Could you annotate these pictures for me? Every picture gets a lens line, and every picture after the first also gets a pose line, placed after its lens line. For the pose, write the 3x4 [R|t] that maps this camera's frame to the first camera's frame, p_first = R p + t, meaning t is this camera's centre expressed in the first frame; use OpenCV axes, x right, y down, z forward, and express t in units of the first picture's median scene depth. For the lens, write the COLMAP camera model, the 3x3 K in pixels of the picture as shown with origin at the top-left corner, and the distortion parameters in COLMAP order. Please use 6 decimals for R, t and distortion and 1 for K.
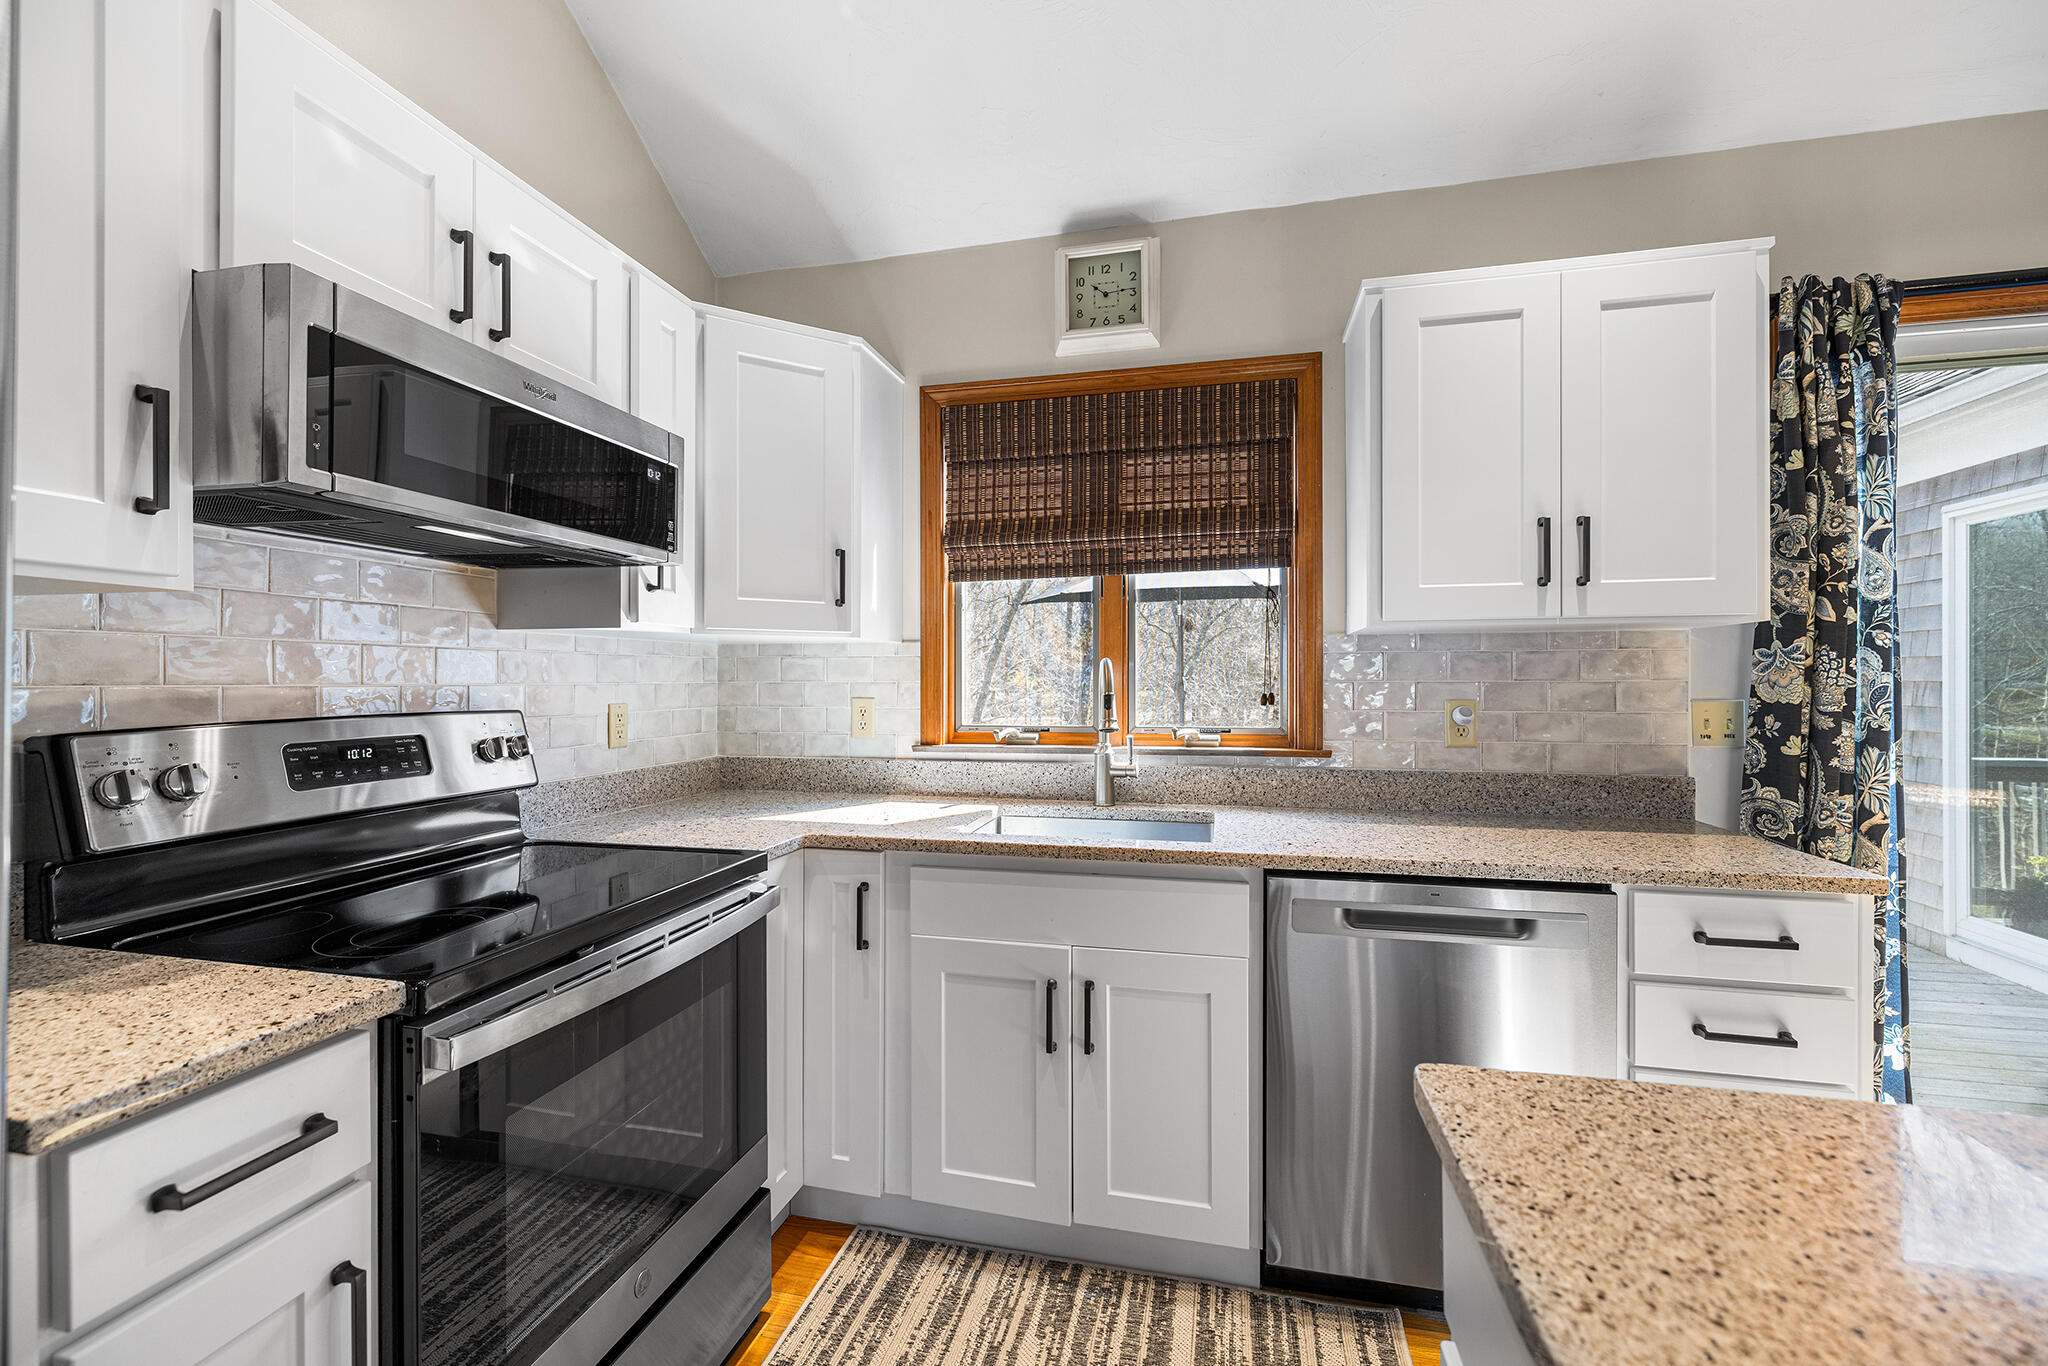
lens RADIAL K [[870.4, 0, 1019.6], [0, 870.4, 685.8], [0, 0, 1]] dist [-0.002340, -0.000105]
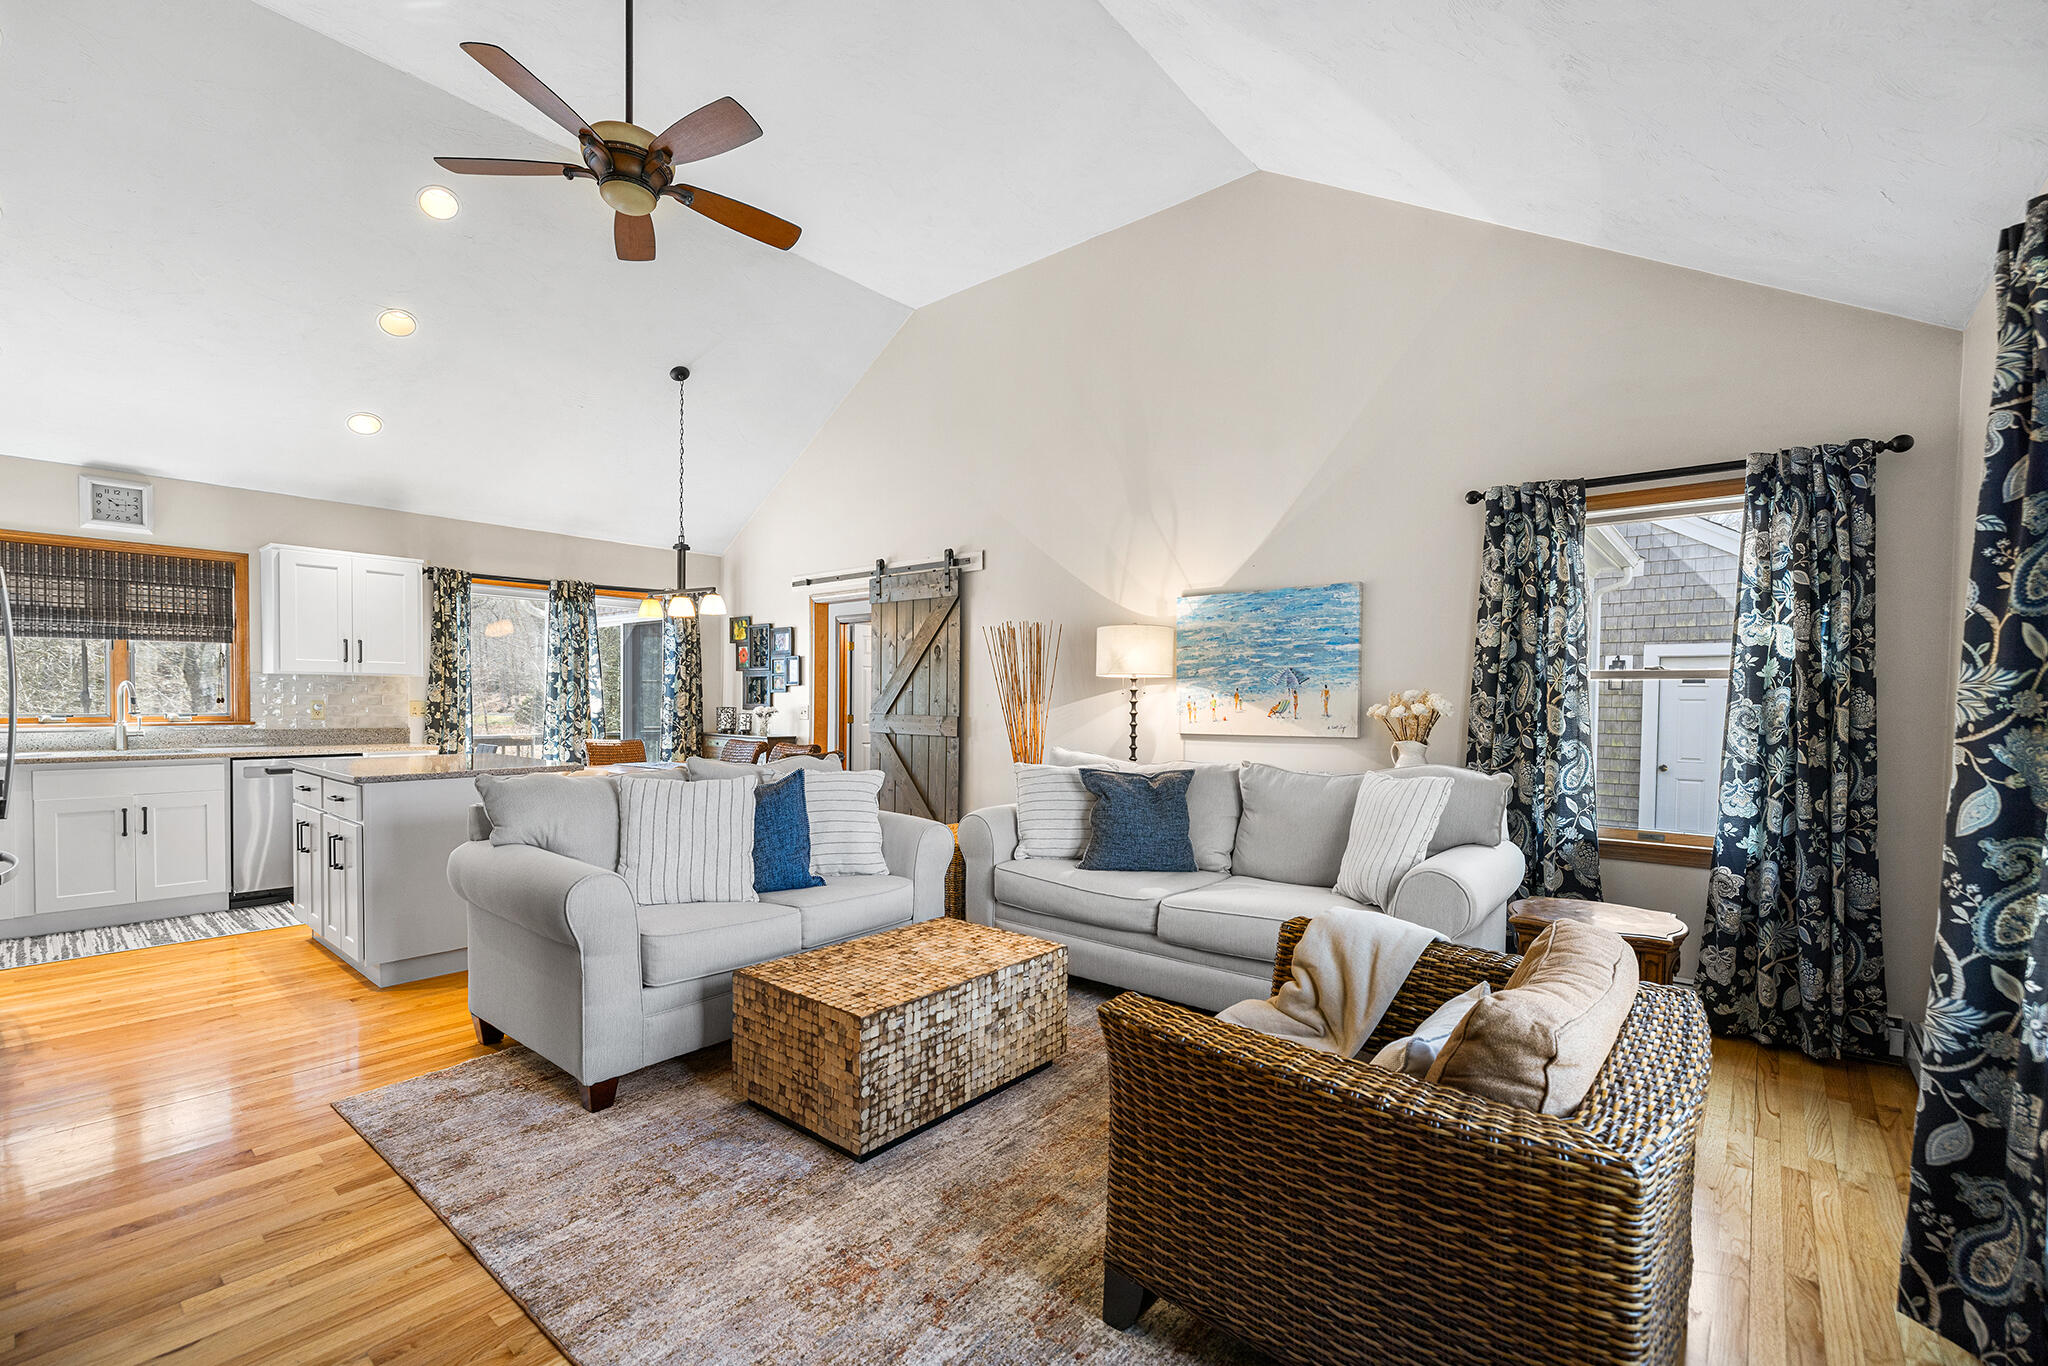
lens RADIAL K [[870.4, 0, 1028.9], [0, 870.4, 720.8], [0, 0, 1]] dist [-0.002340, -0.000105]
pose [[0.449067, -0.015107, 0.893370, -0.882919], [-0.008251, 0.999744, 0.021053, 0.003833], [-0.893460, -0.016825, 0.448828, -2.125808]]
